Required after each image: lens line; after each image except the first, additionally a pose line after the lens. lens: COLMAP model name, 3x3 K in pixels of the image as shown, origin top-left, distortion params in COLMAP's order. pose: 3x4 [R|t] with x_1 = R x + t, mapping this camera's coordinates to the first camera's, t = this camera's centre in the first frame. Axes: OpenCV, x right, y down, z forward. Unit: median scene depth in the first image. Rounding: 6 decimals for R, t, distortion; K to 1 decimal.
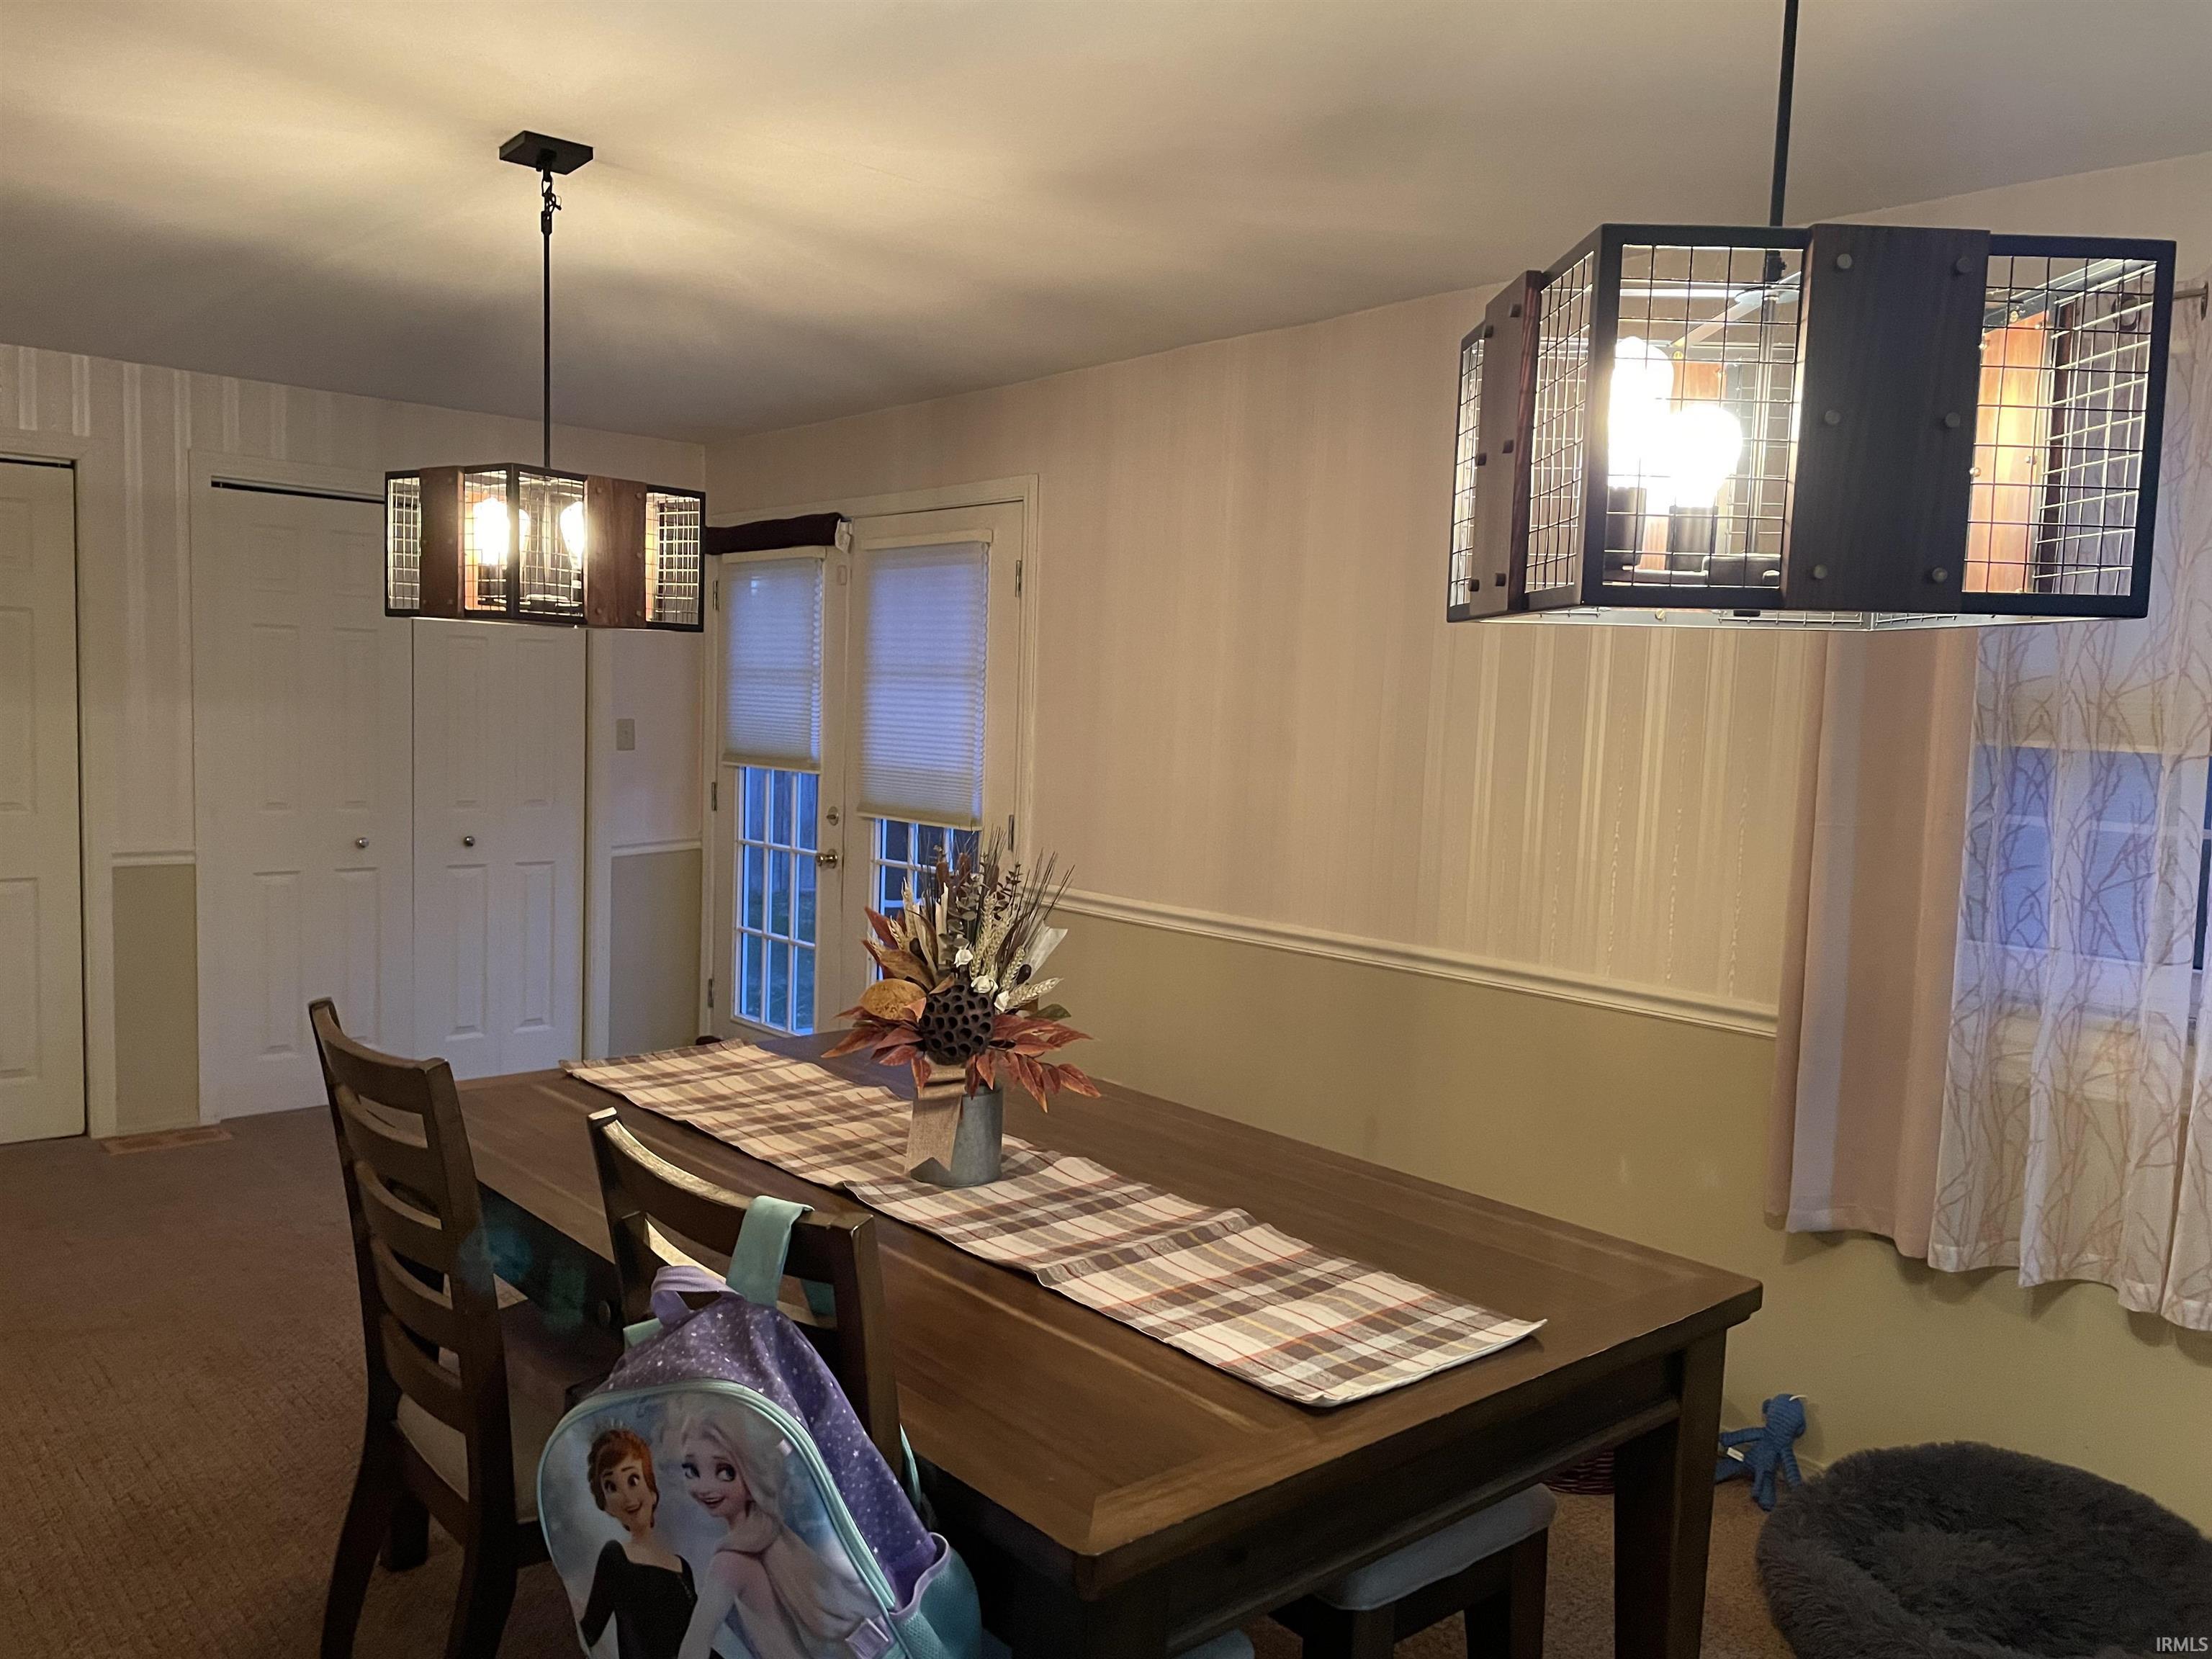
lens RADIAL K [[1667.9, 0, 1106.0], [0, 1667.9, 829.5], [0, 0, 1]] dist [0.051295, -0.002898]
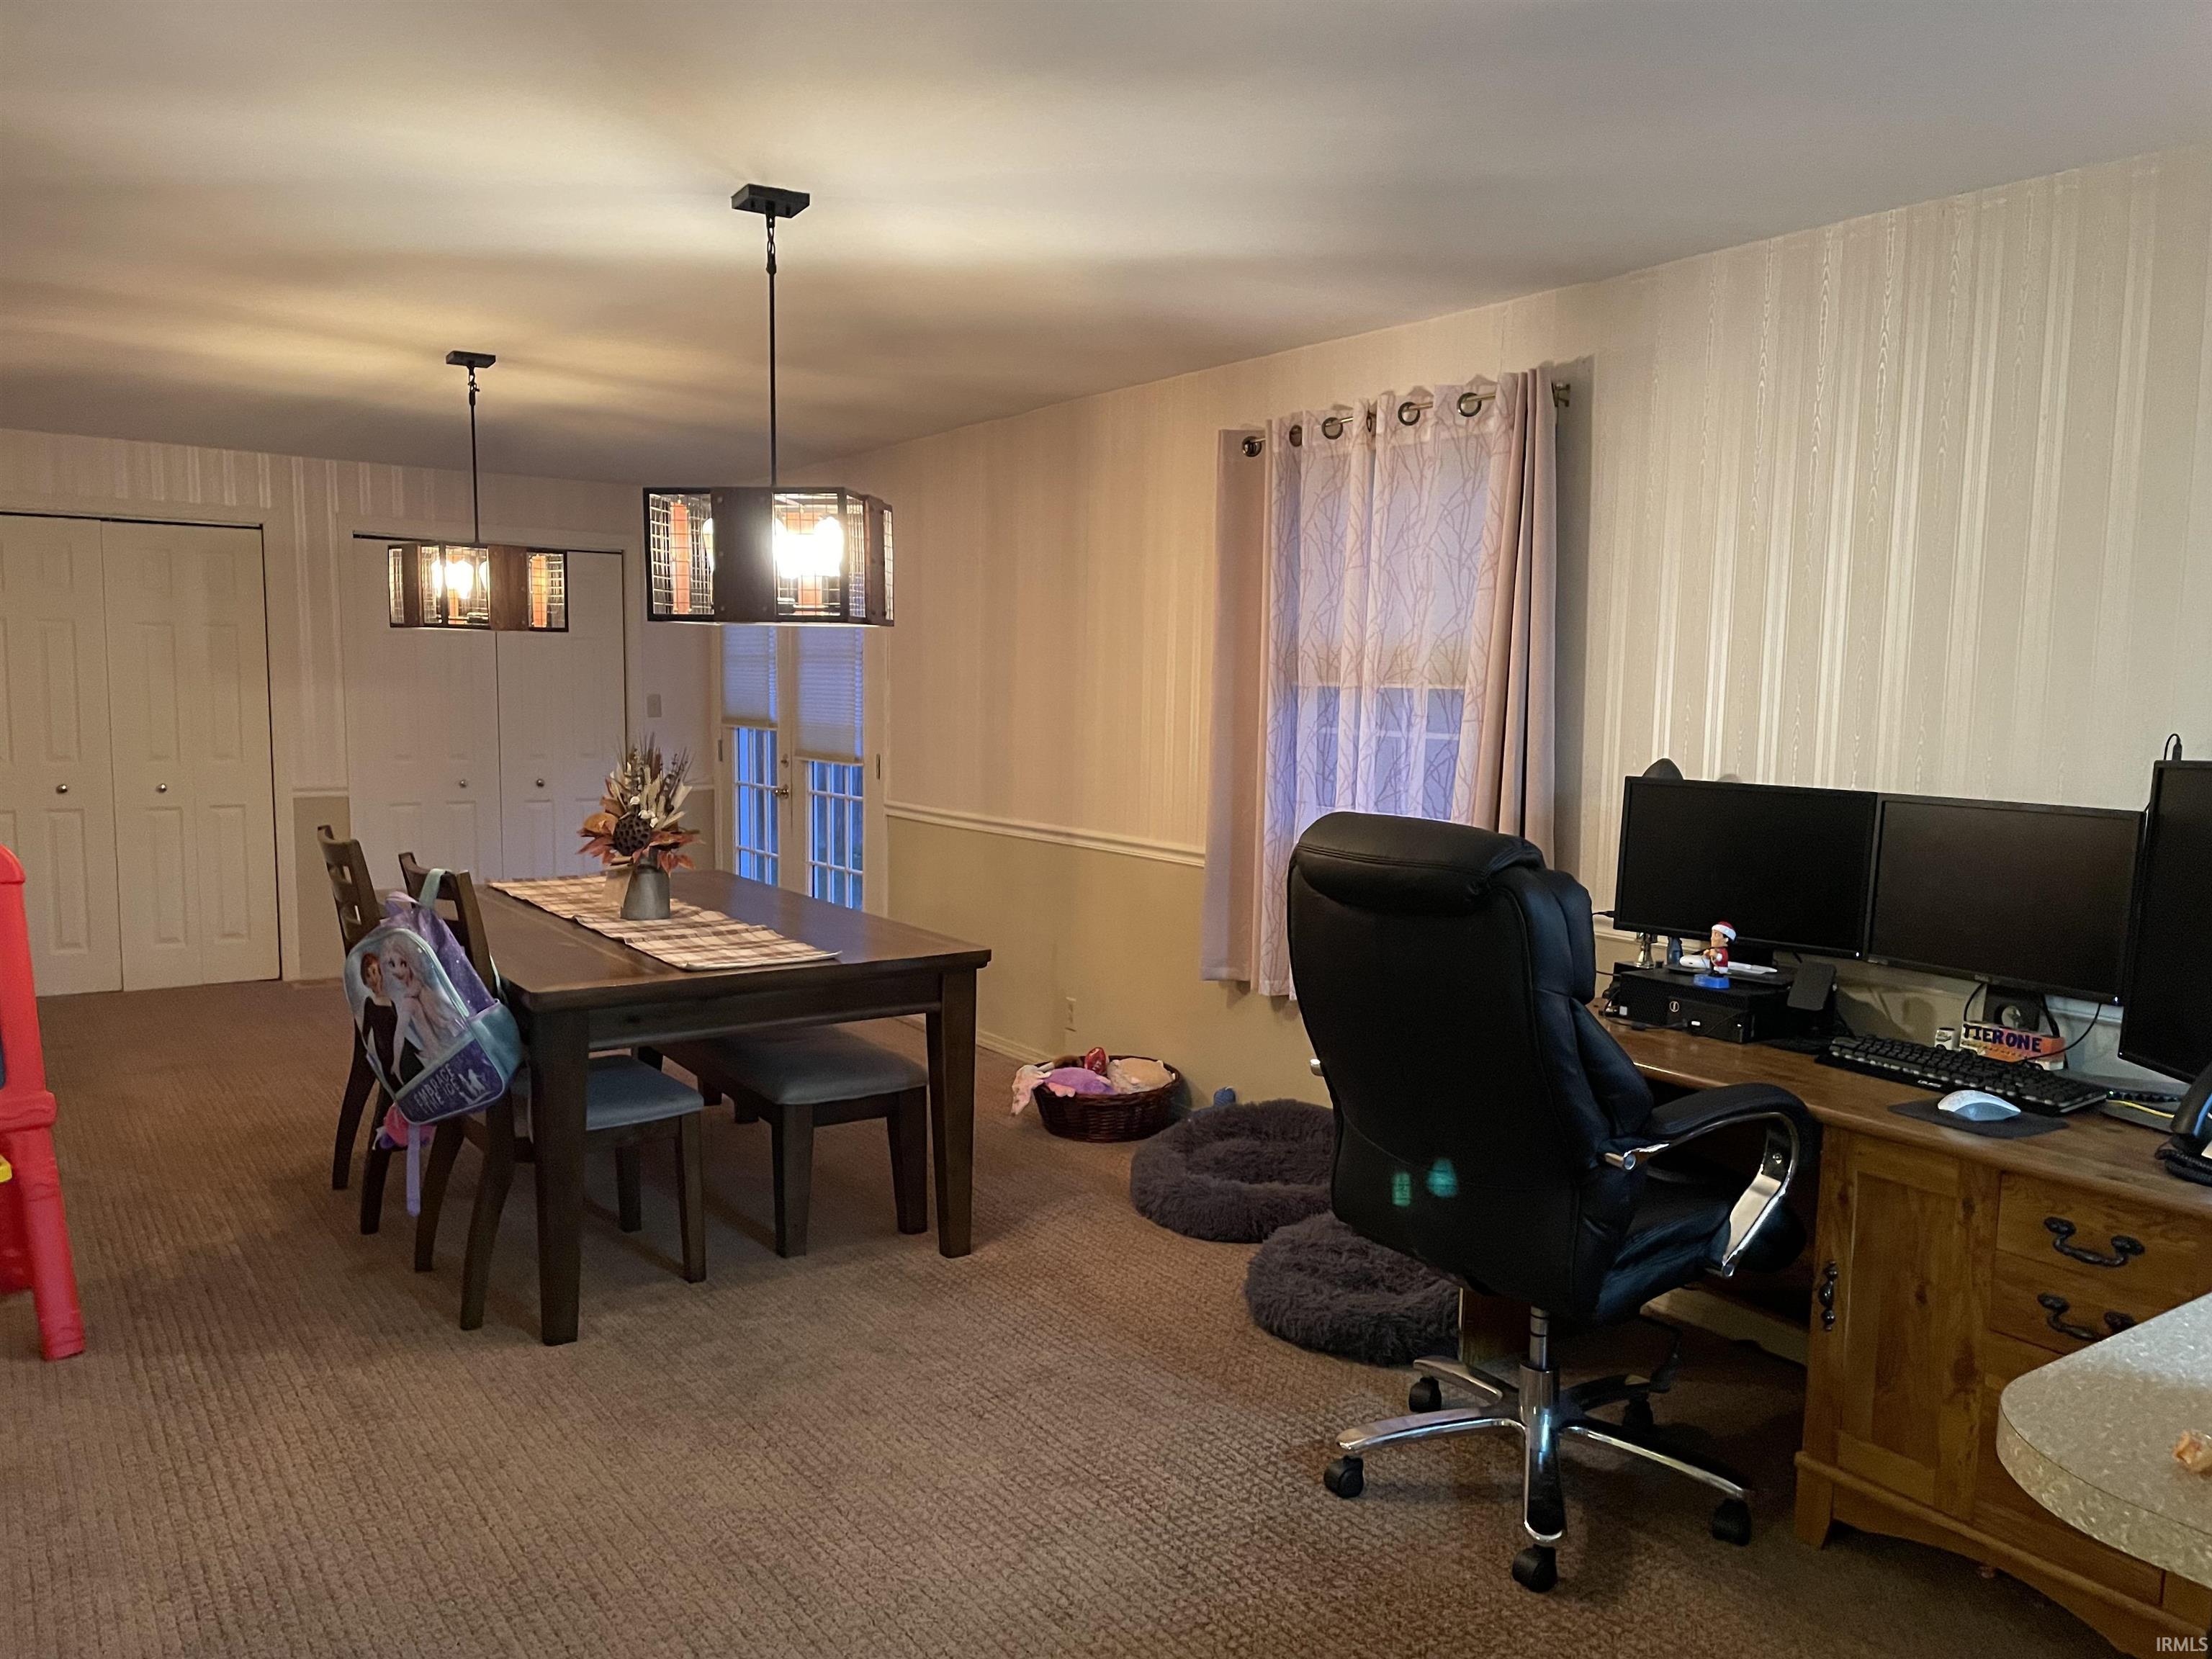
lens RADIAL K [[1643.0, 0, 1106.0], [0, 1643.0, 829.5], [0, 0, 1]] dist [0.076343, -0.000471]
pose [[0.992173, -0.008772, -0.124560, 0.541995], [0.010132, 0.999896, 0.010292, 0.075436], [0.124457, -0.011473, 0.992159, -0.649784]]
